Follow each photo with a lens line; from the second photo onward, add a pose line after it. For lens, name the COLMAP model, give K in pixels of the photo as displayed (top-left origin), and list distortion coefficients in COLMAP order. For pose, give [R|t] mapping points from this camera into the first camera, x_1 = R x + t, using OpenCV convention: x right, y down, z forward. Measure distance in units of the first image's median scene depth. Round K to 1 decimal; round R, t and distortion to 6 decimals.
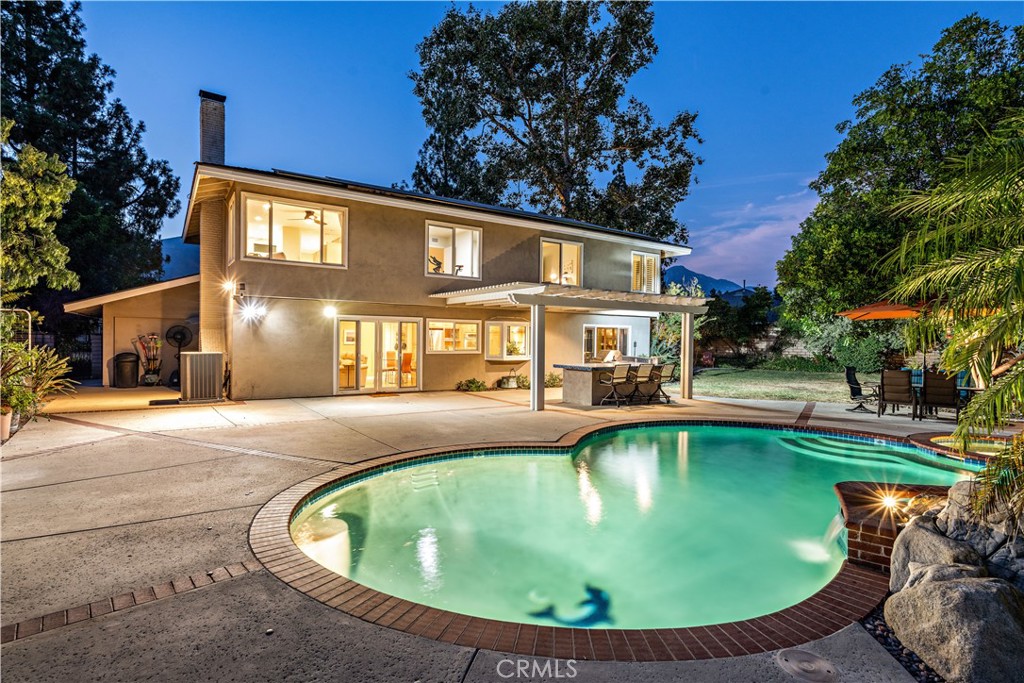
lens RADIAL K [[503.9, 0, 508.6], [0, 503.9, 341.9], [0, 0, 1]] dist [-0.016863, -0.000277]
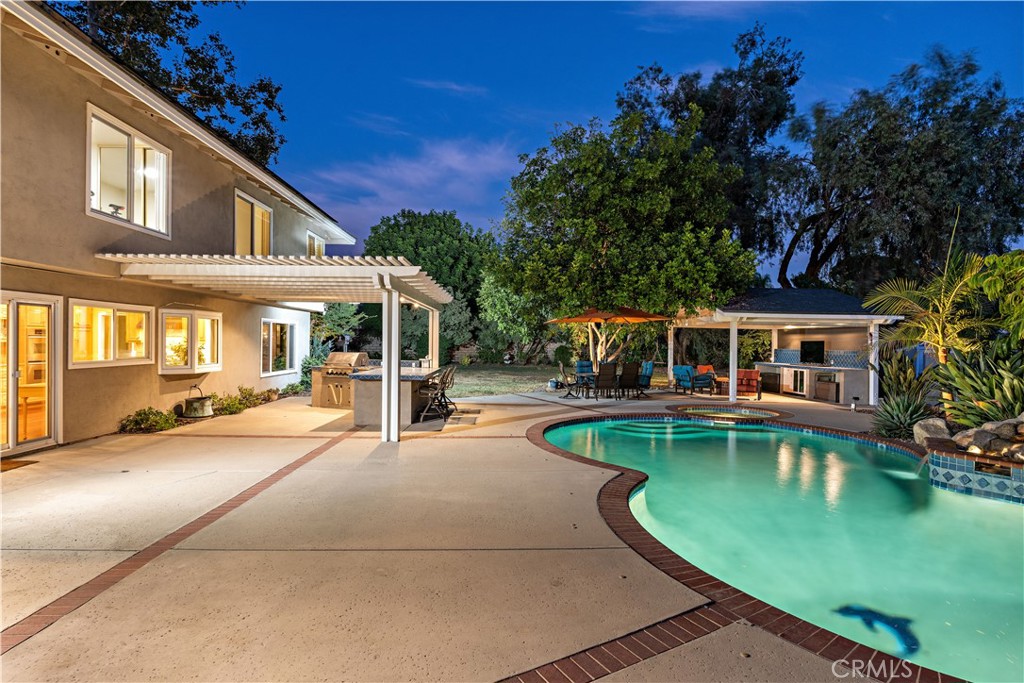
lens RADIAL K [[503.9, 0, 508.3], [0, 503.9, 341.5], [0, 0, 1]] dist [-0.016863, -0.000277]
pose [[0.546169, -0.006373, 0.837651, -0.322090], [0.001657, 0.999977, 0.006527, -0.005901], [-0.837673, -0.002177, 0.546168, 0.345148]]
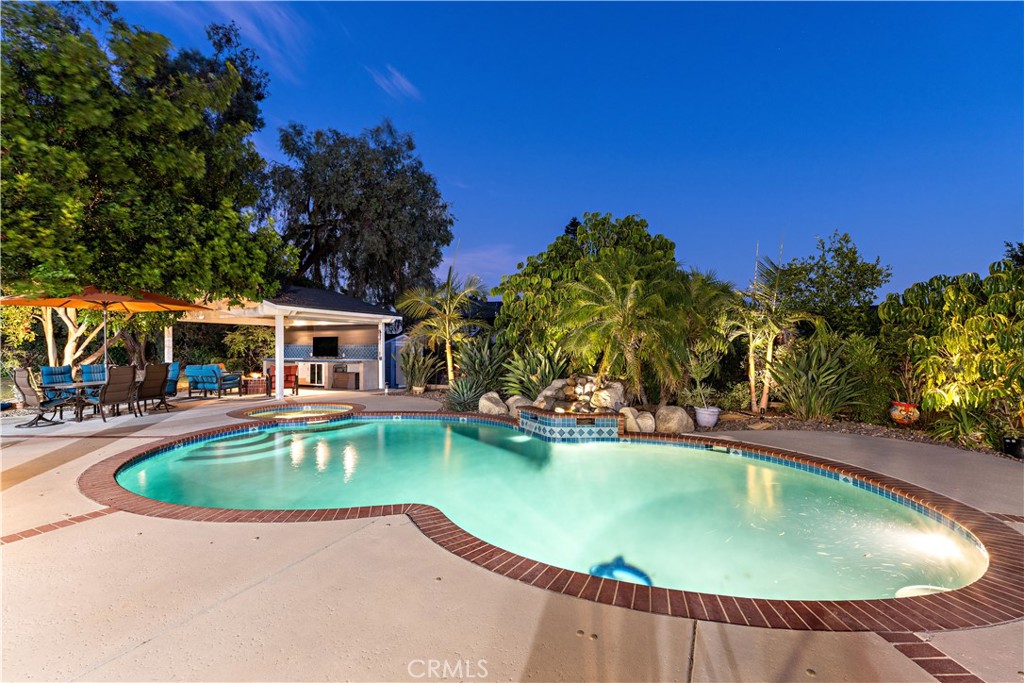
lens RADIAL K [[444.8, 0, 511.9], [0, 444.8, 343.4], [0, 0, 1]] dist [-0.008566, 0.000293]
pose [[-0.491520, -0.013372, 0.870764, -0.196460], [-0.001752, 0.999895, 0.014366, 0.001435], [-0.870865, 0.005535, -0.491492, 0.536543]]
